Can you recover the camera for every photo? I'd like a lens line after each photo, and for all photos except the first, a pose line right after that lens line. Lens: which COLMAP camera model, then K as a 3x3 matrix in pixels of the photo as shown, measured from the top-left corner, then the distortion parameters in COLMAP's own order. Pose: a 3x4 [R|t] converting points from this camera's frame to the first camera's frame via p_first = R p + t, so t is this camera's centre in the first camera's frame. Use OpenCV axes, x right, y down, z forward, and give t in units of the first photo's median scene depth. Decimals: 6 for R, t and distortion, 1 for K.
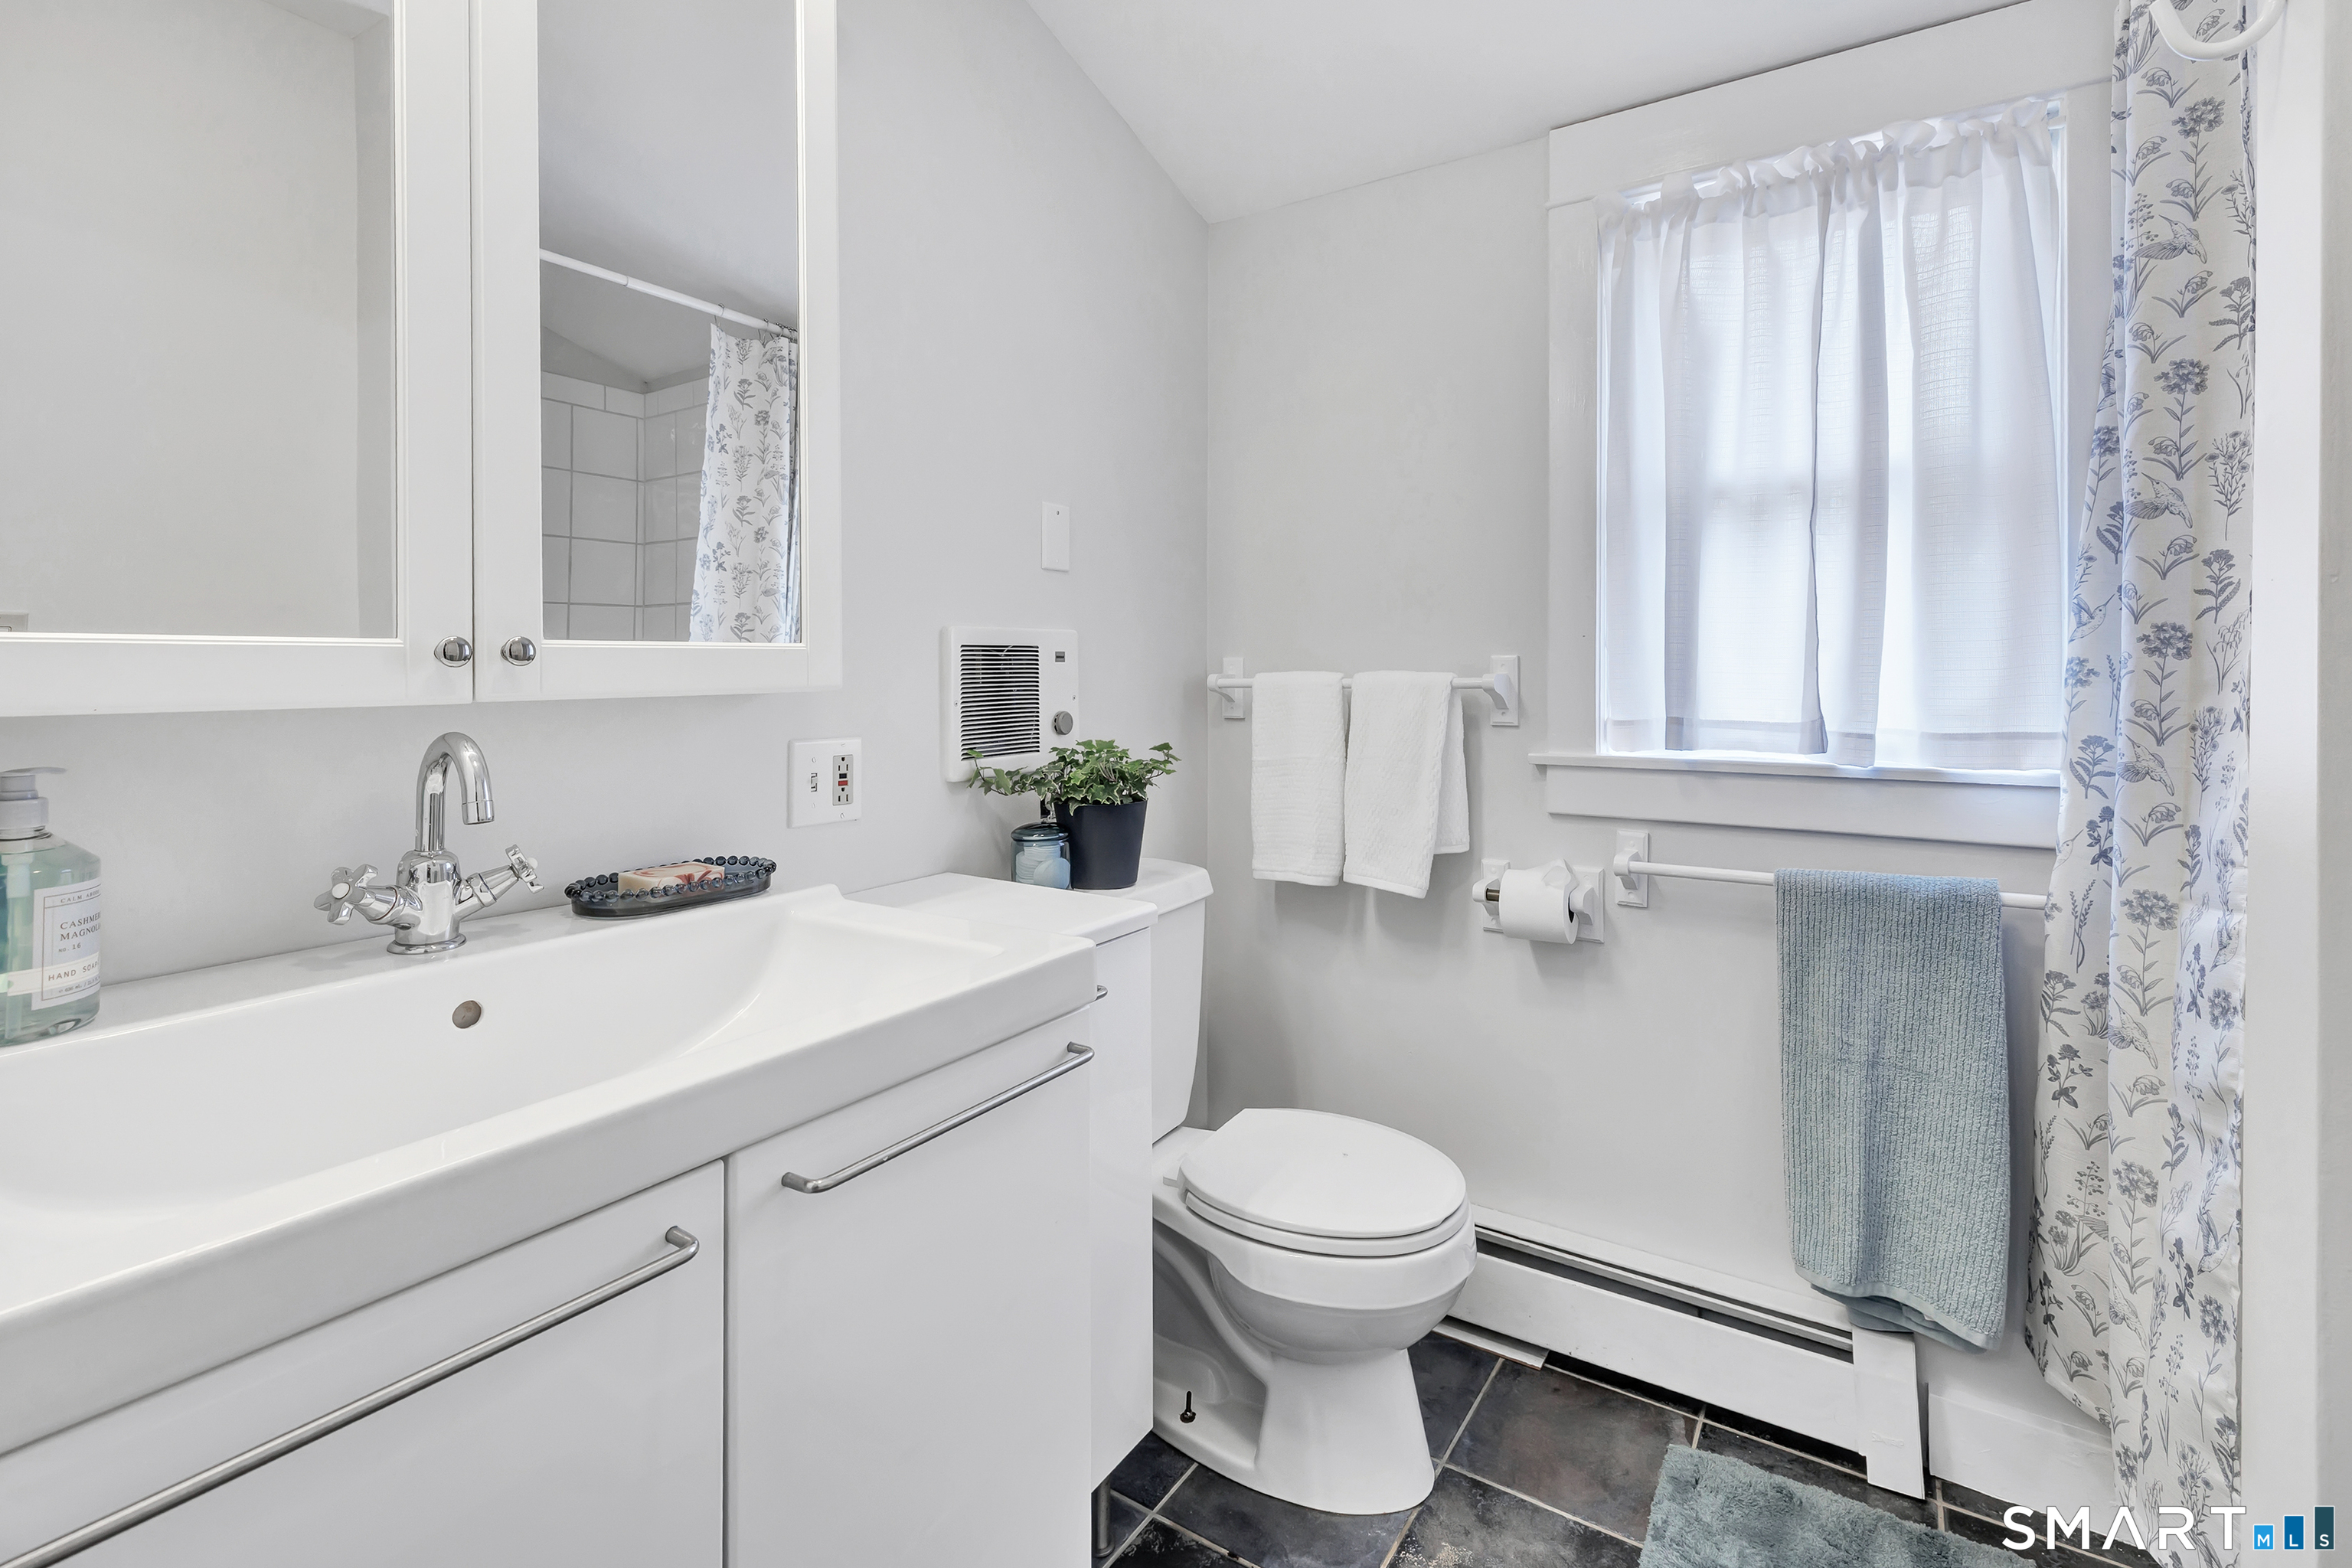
lens RADIAL K [[1052.6, 0, 1172.1], [0, 1052.6, 676.8], [0, 0, 1]] dist [-0.000287, 0.000390]
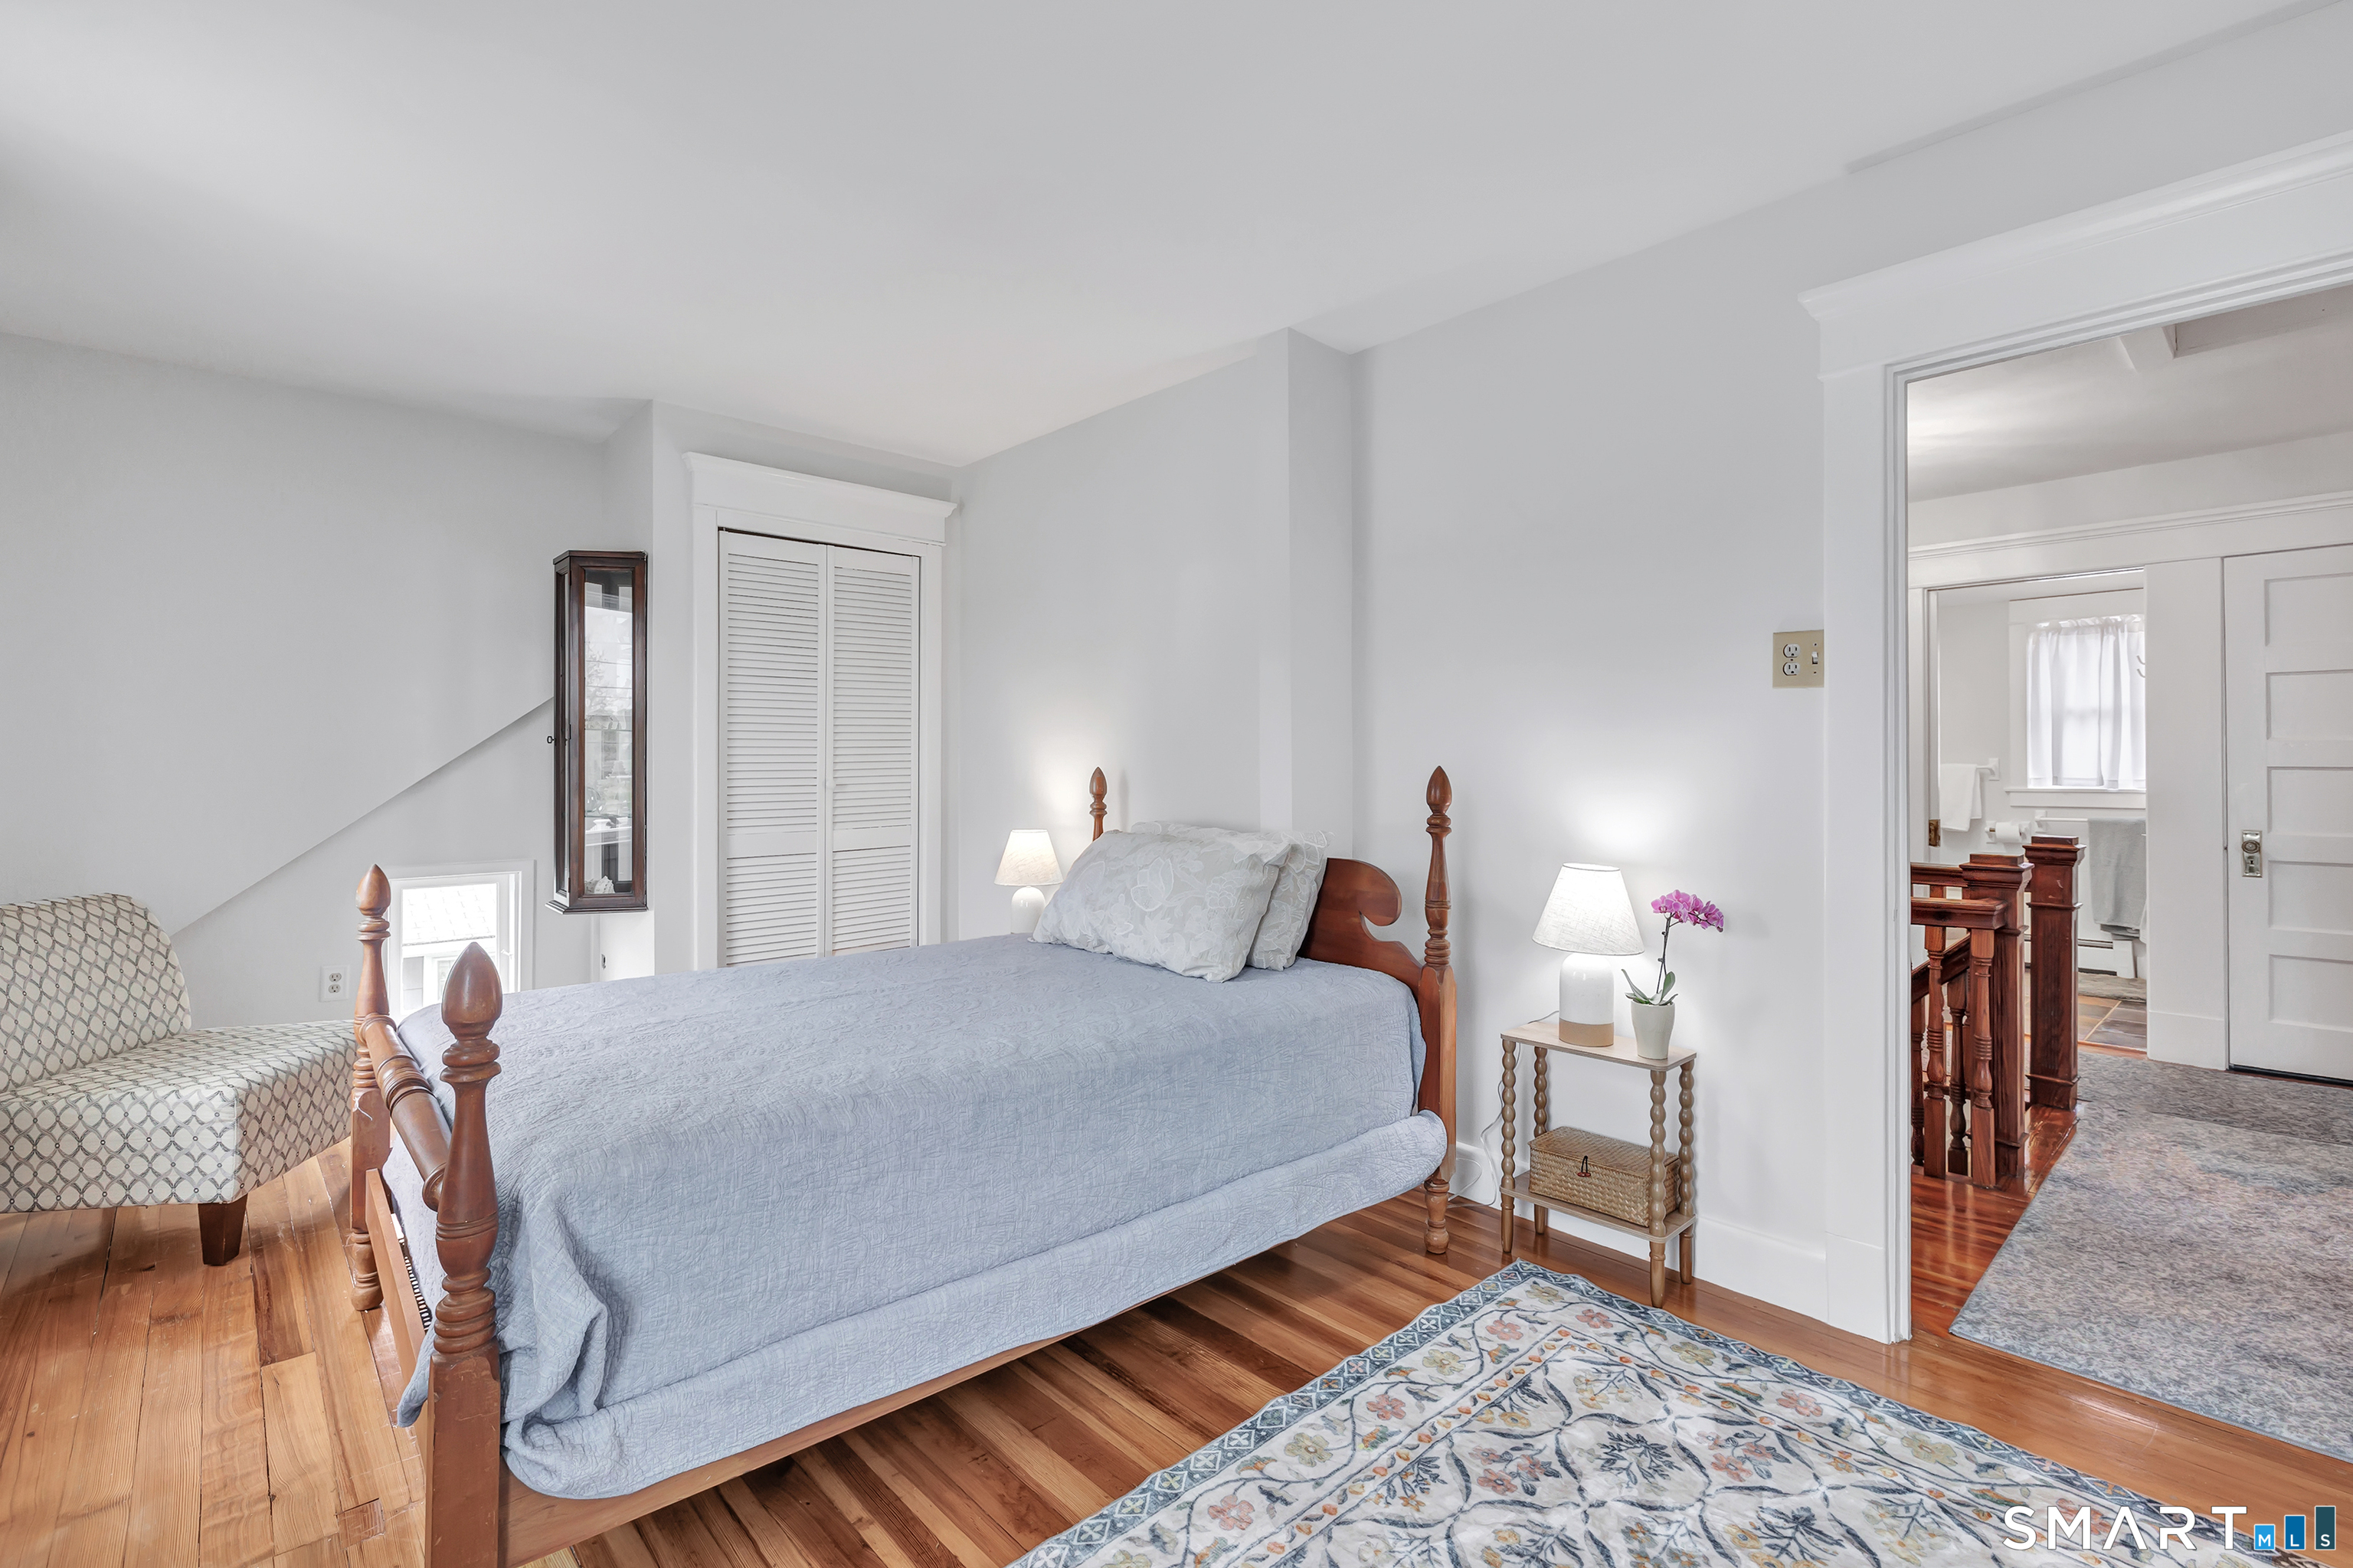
lens RADIAL K [[1053.1, 0, 1185.9], [0, 1053.1, 760.8], [0, 0, 1]] dist [-0.000287, 0.000390]
pose [[0.973862, -0.002002, -0.227133, -1.591257], [-0.000114, 0.999957, -0.009304, 0.019643], [0.227142, 0.009086, 0.973819, -3.168265]]
